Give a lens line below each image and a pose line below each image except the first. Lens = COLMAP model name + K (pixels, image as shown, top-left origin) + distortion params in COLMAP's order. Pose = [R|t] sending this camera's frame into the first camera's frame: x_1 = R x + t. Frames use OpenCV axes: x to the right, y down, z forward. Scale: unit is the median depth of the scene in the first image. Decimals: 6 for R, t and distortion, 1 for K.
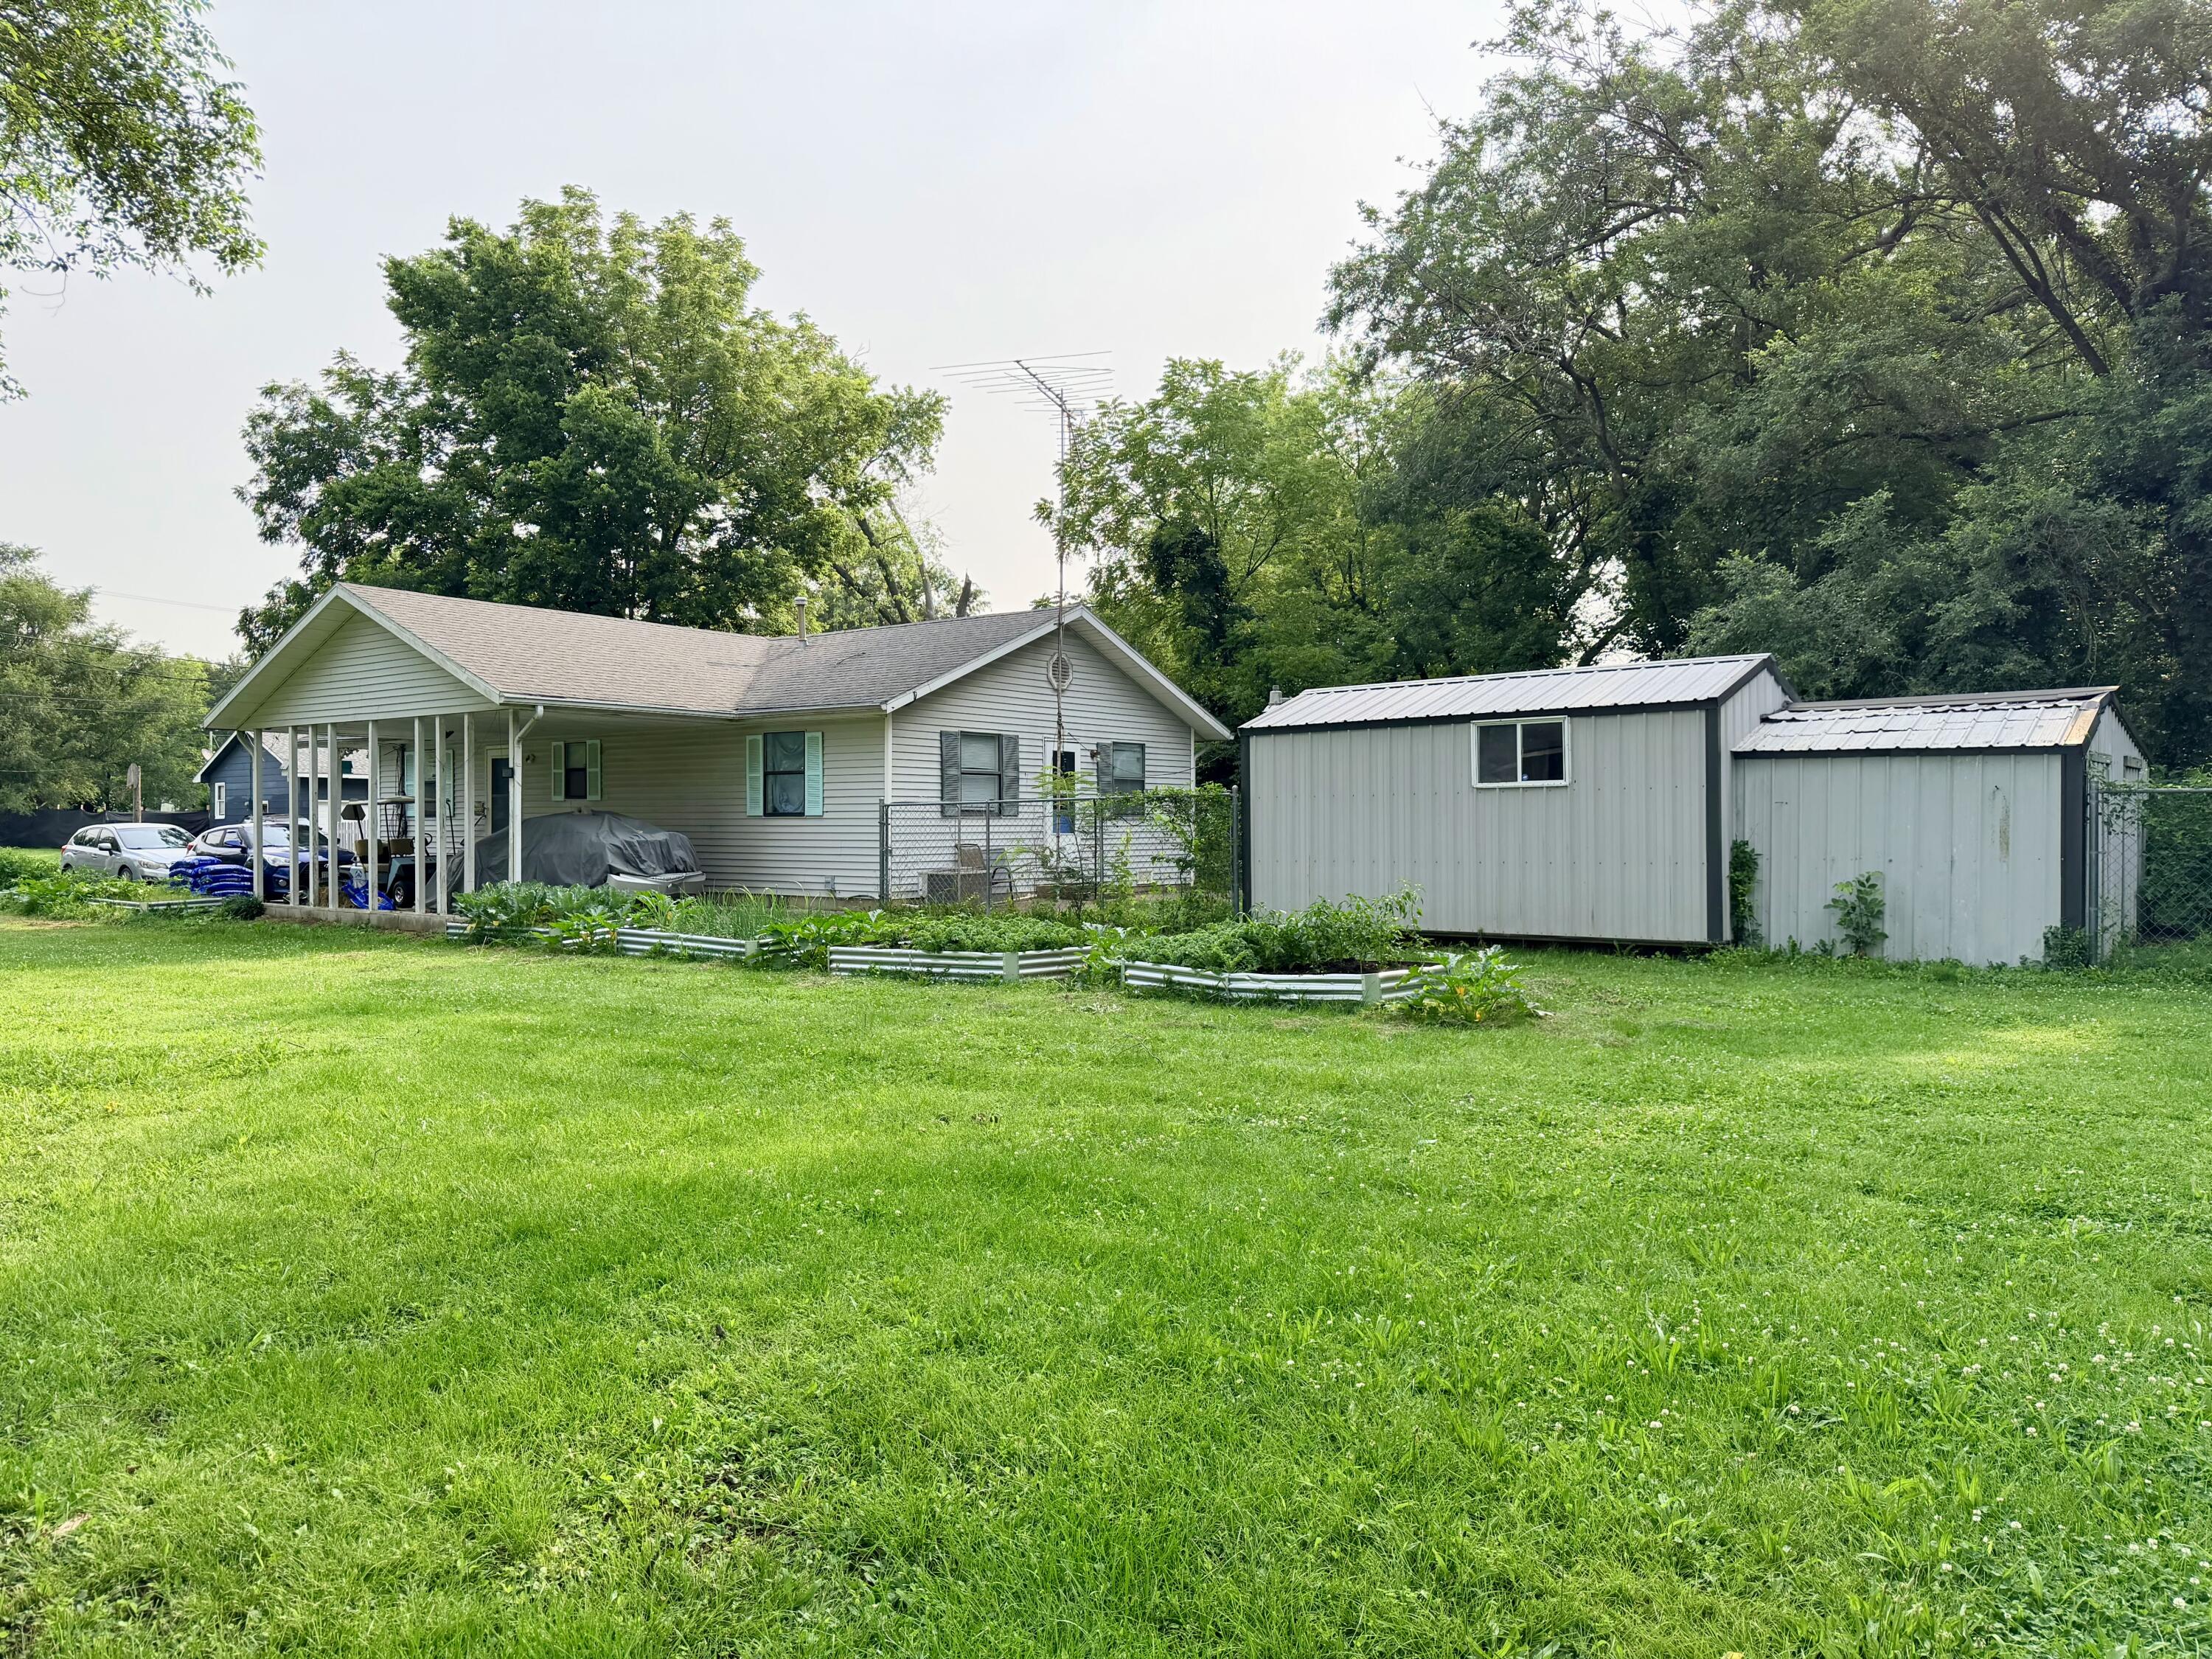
lens RADIAL K [[1555.5, 0, 1106.0], [0, 1555.5, 829.5], [0, 0, 1]] dist [0.051149, -0.053150]
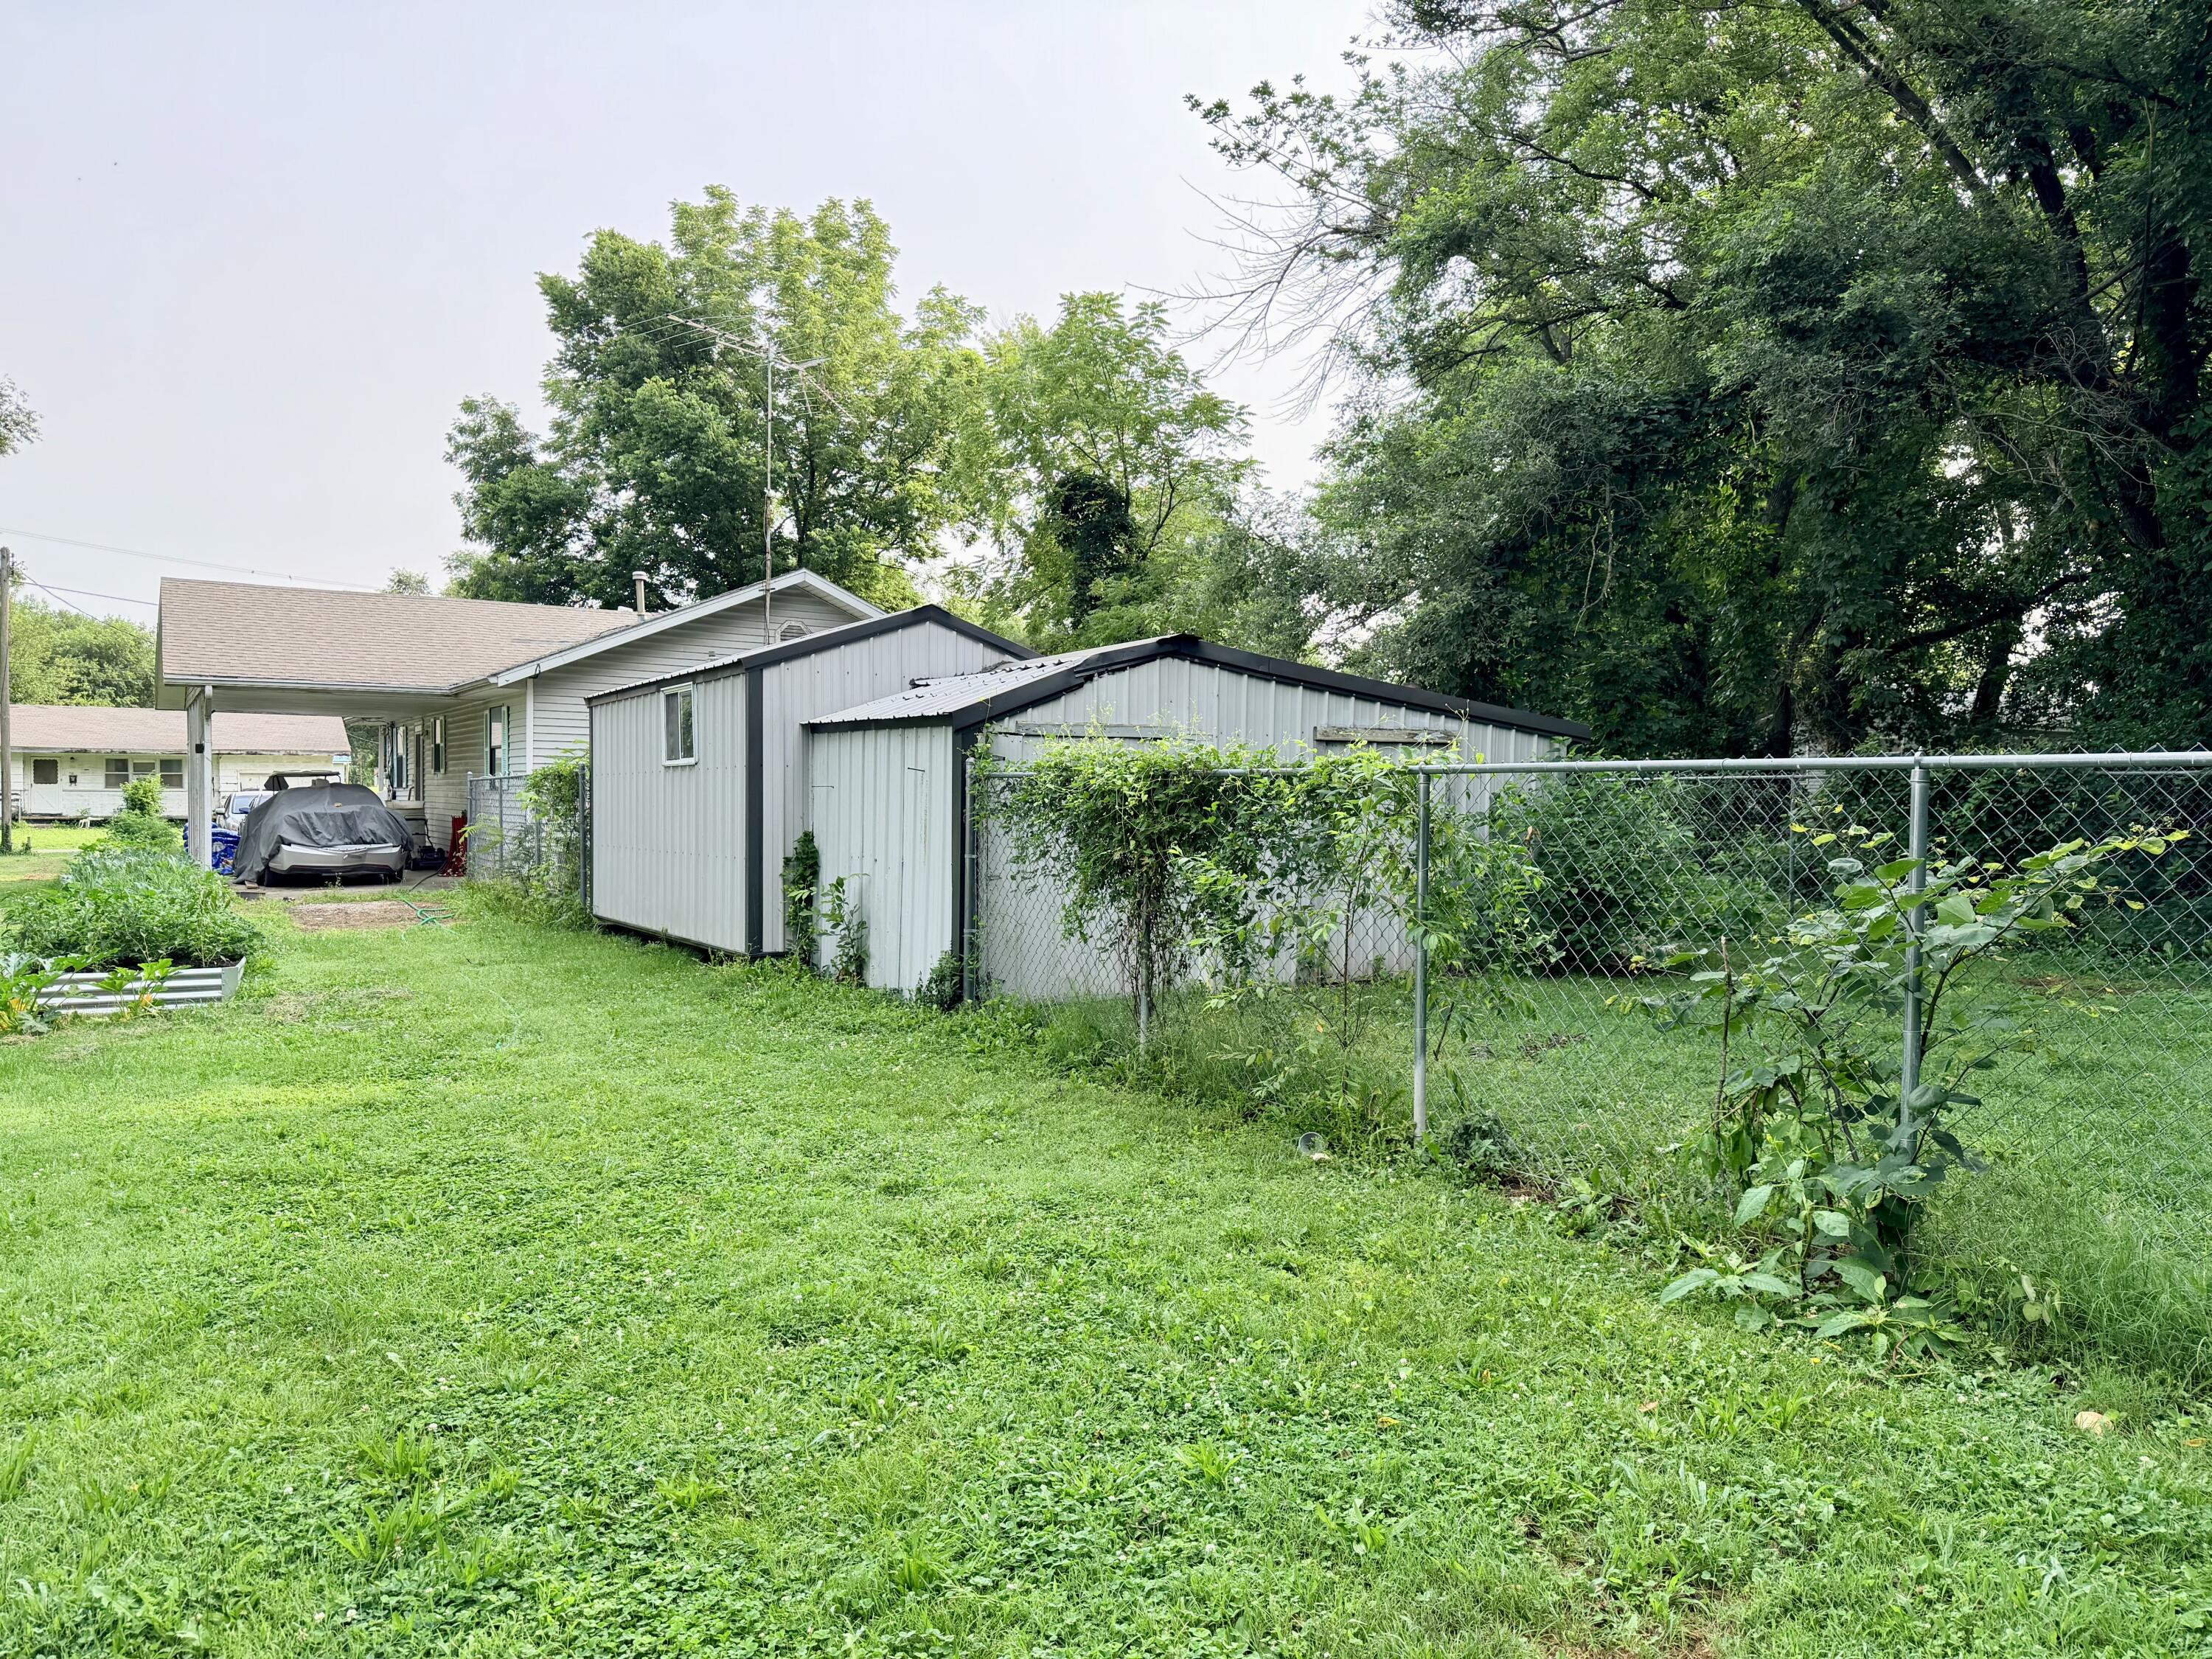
lens RADIAL K [[1555.5, 0, 1106.0], [0, 1555.5, 829.5], [0, 0, 1]] dist [0.051149, -0.053150]
pose [[0.940505, 0.017726, -0.339317, 0.286893], [-0.011863, 0.999743, 0.019344, -0.004325], [0.339572, -0.014168, 0.940473, 0.104145]]
